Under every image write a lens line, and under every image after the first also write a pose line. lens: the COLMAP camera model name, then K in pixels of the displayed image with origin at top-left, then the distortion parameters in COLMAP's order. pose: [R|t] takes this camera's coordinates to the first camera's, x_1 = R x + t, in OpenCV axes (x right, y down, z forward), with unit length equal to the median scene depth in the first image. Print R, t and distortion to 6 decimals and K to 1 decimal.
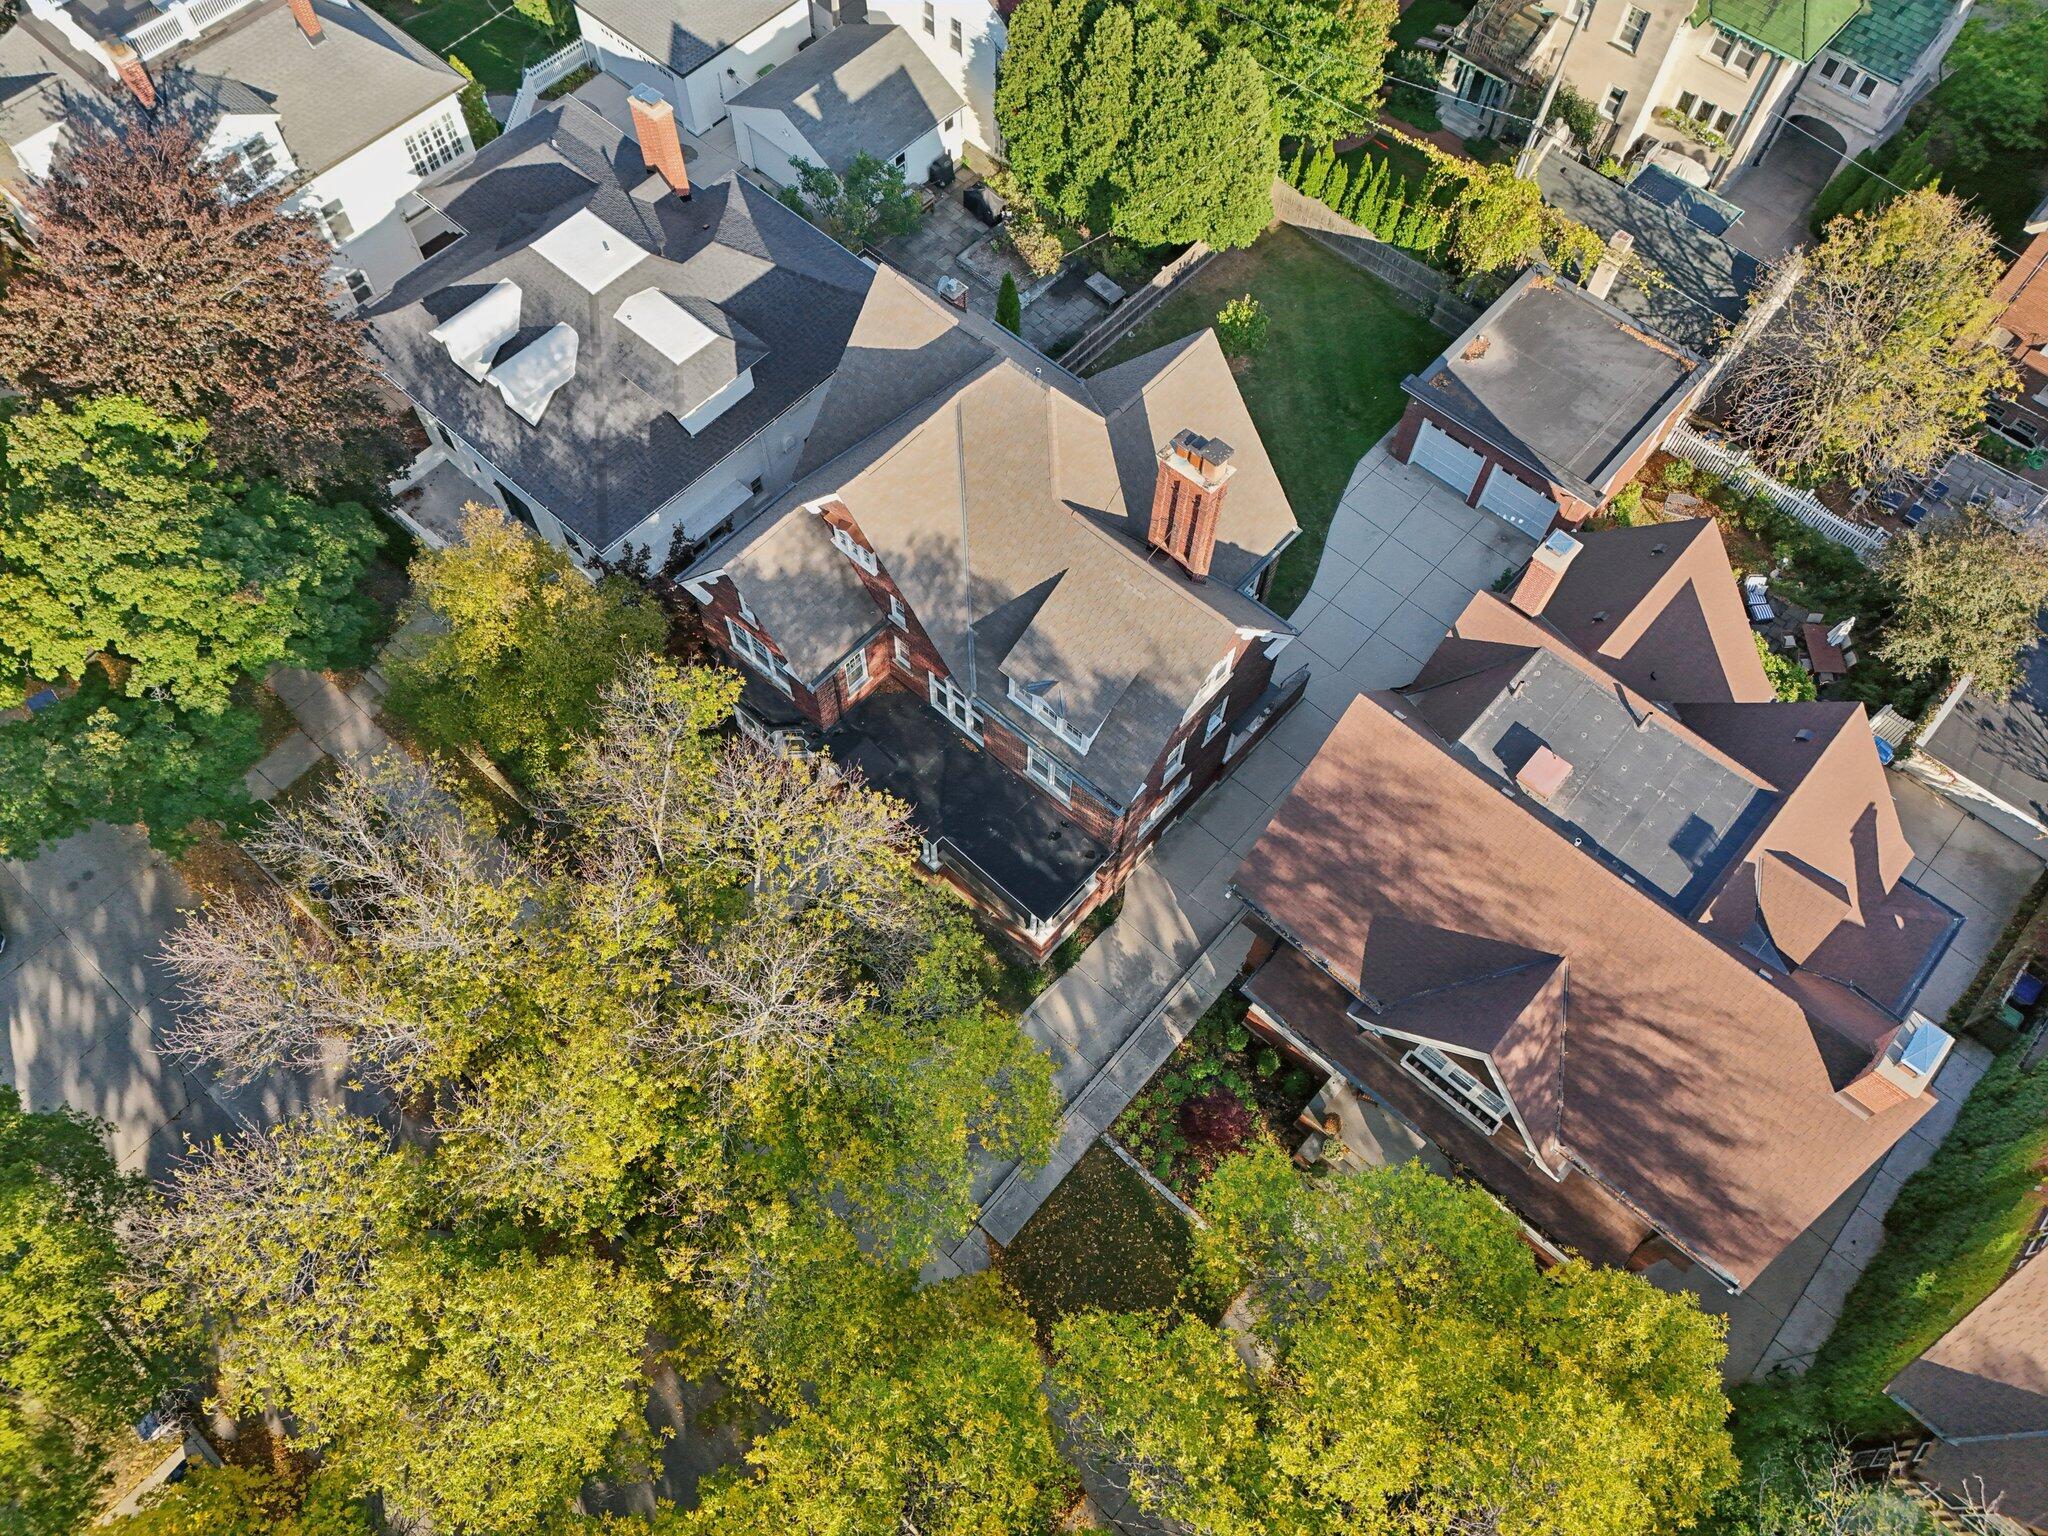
lens RADIAL K [[1504.4, 0, 1017.7], [0, 1504.4, 765.0], [0, 0, 1]] dist [0.072898, -0.062894]
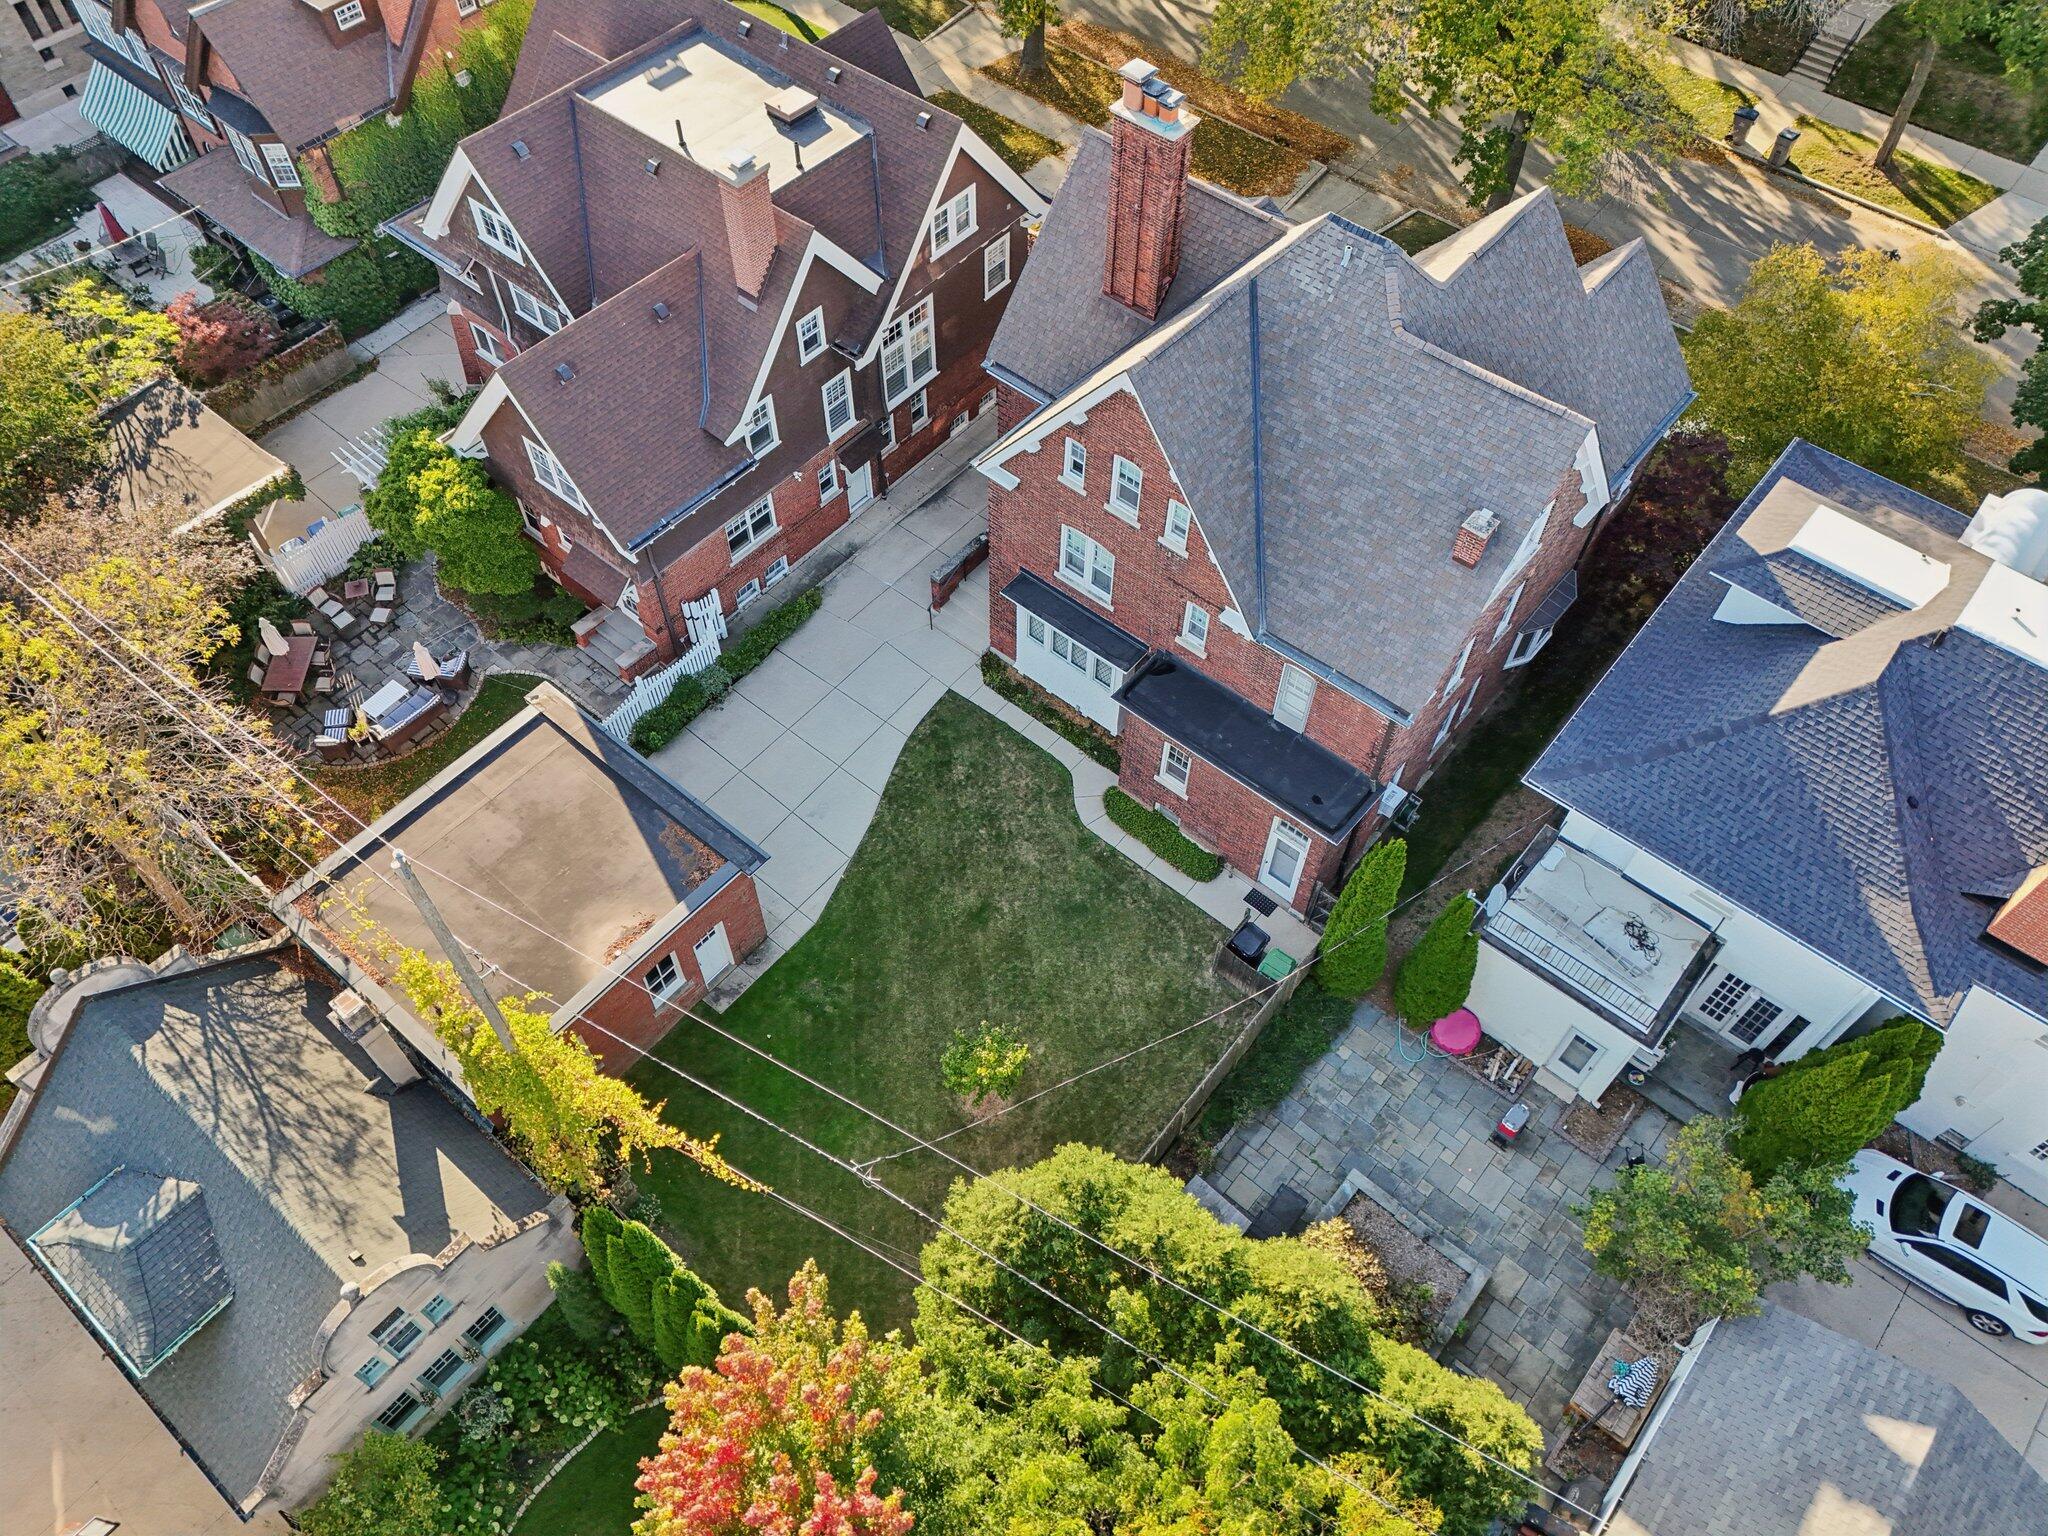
lens RADIAL K [[1504.4, 0, 1017.7], [0, 1504.4, 765.0], [0, 0, 1]] dist [0.072898, -0.062894]
pose [[-0.999382, 0.013459, -0.032477, 0.177196], [-0.035059, -0.450167, 0.892256, -0.913787], [-0.002611, 0.892843, 0.450361, 0.727445]]
